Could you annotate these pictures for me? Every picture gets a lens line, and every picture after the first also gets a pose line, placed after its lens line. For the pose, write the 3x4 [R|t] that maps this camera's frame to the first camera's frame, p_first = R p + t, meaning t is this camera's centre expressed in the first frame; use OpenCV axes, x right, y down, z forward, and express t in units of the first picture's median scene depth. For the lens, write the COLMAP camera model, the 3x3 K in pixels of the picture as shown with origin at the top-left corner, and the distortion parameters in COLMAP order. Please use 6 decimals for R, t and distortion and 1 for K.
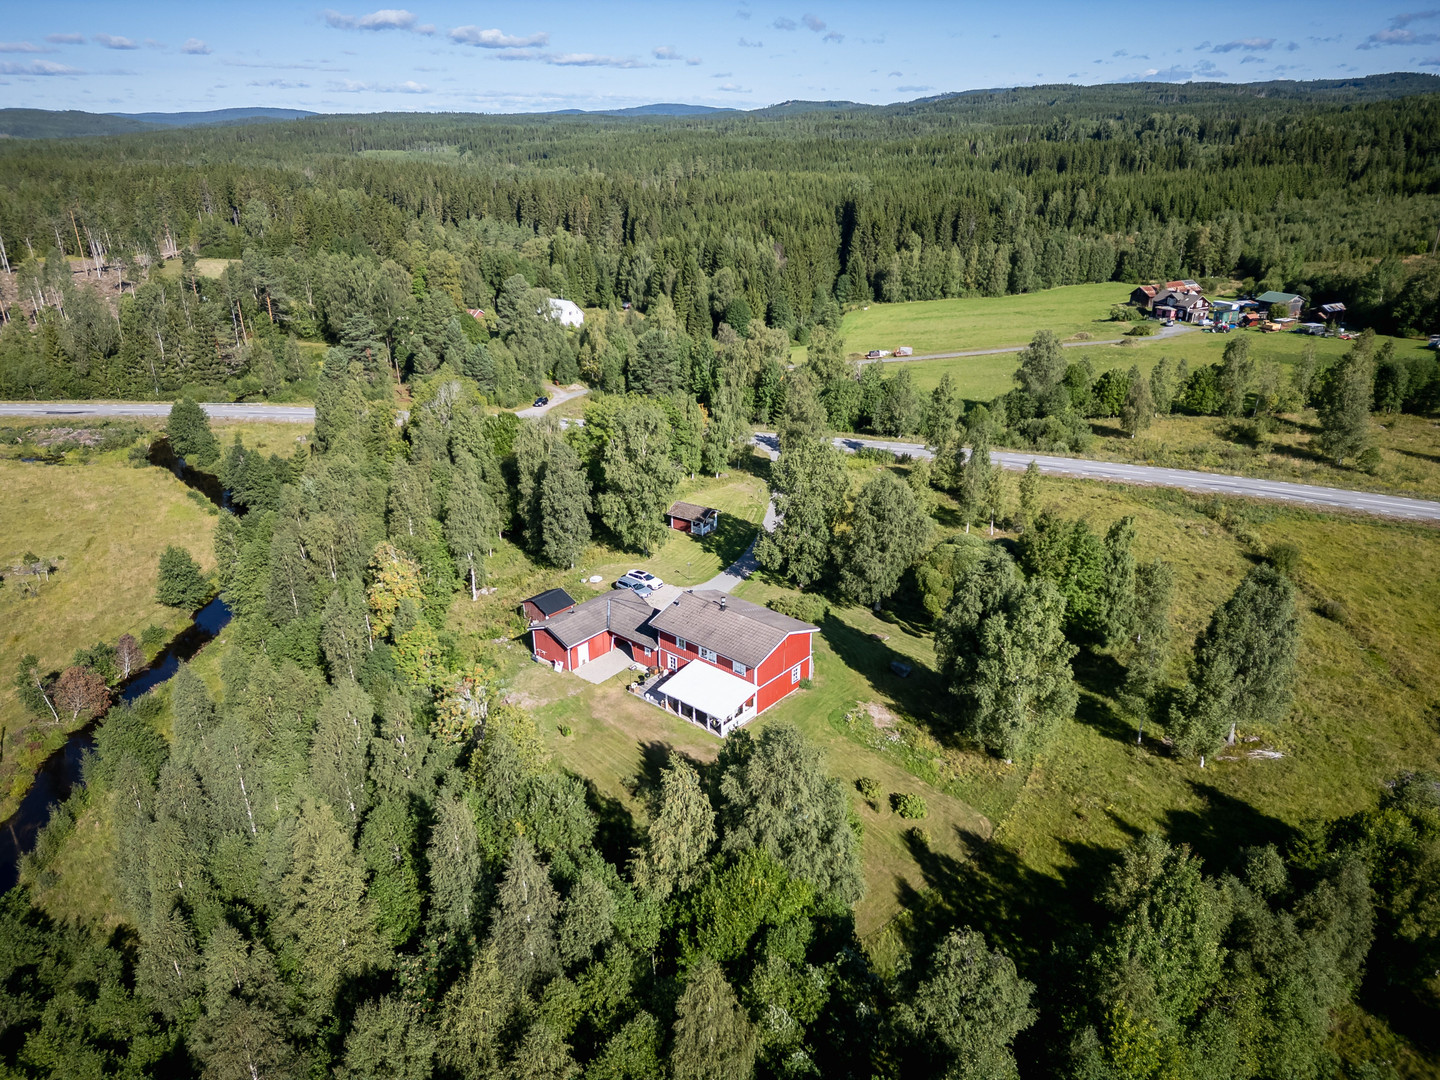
lens RADIAL K [[1012.0, 0, 724.5], [0, 1012.0, 548.7], [0, 0, 1]] dist [0.075287, -0.065259]
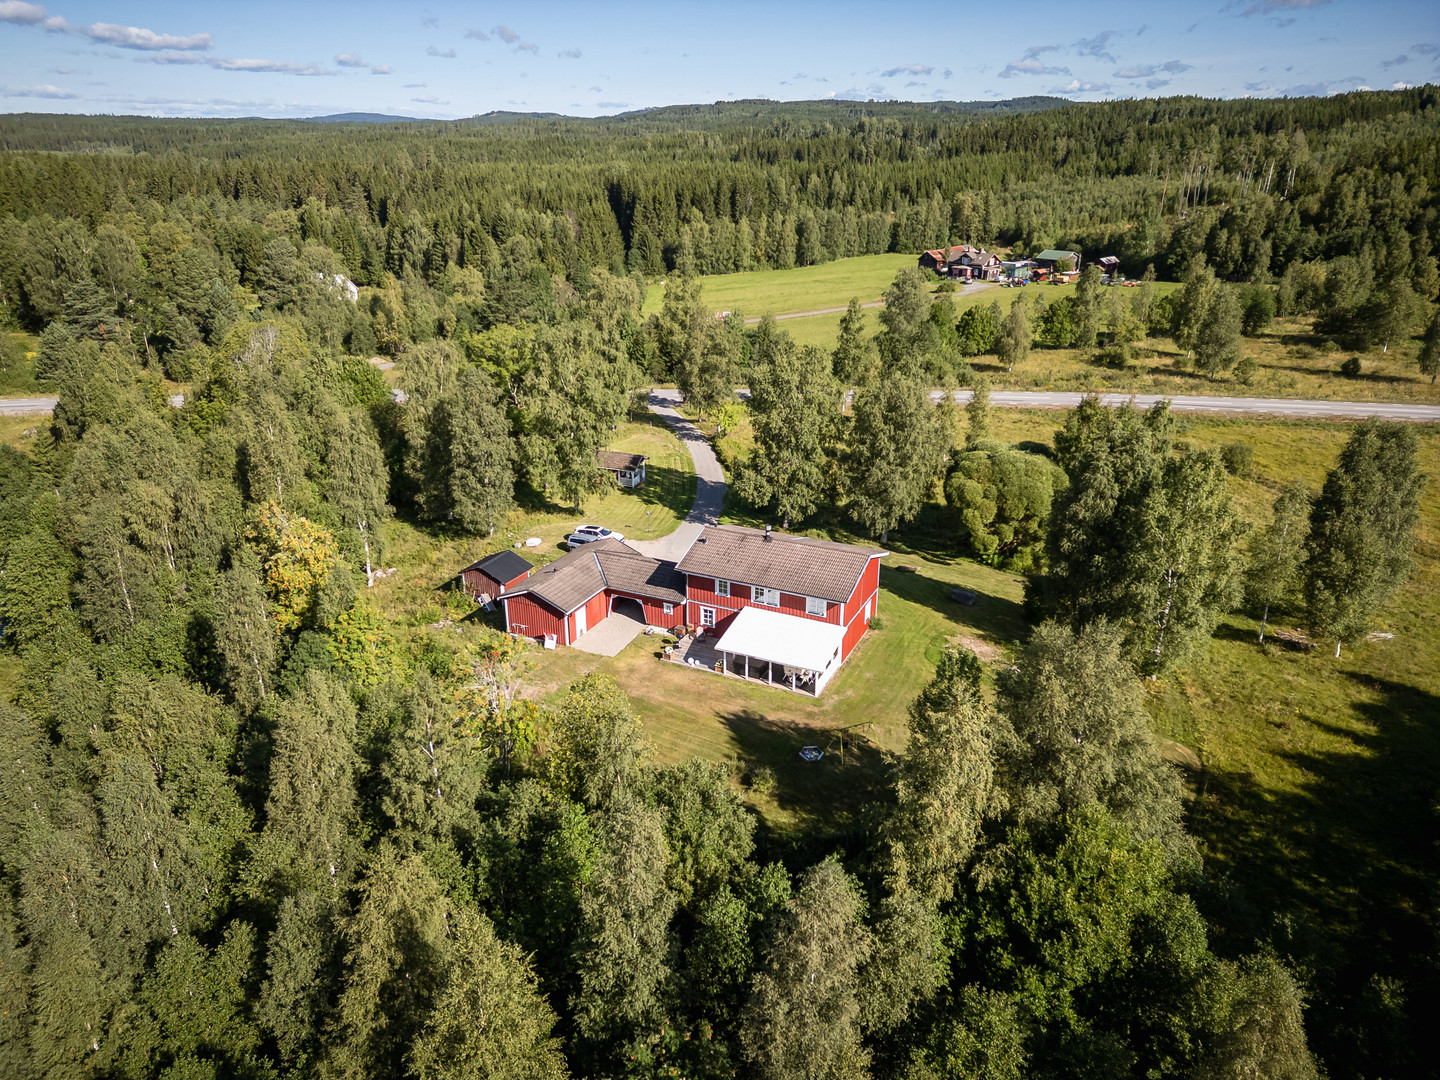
lens RADIAL K [[1012.0, 0, 724.5], [0, 1012.0, 548.7], [0, 0, 1]] dist [0.075287, -0.065259]
pose [[0.964156, -0.096775, 0.247057, -0.079033], [0.100275, 0.994958, -0.001595, 0.022607], [-0.245657, 0.026312, 0.969000, 0.089898]]
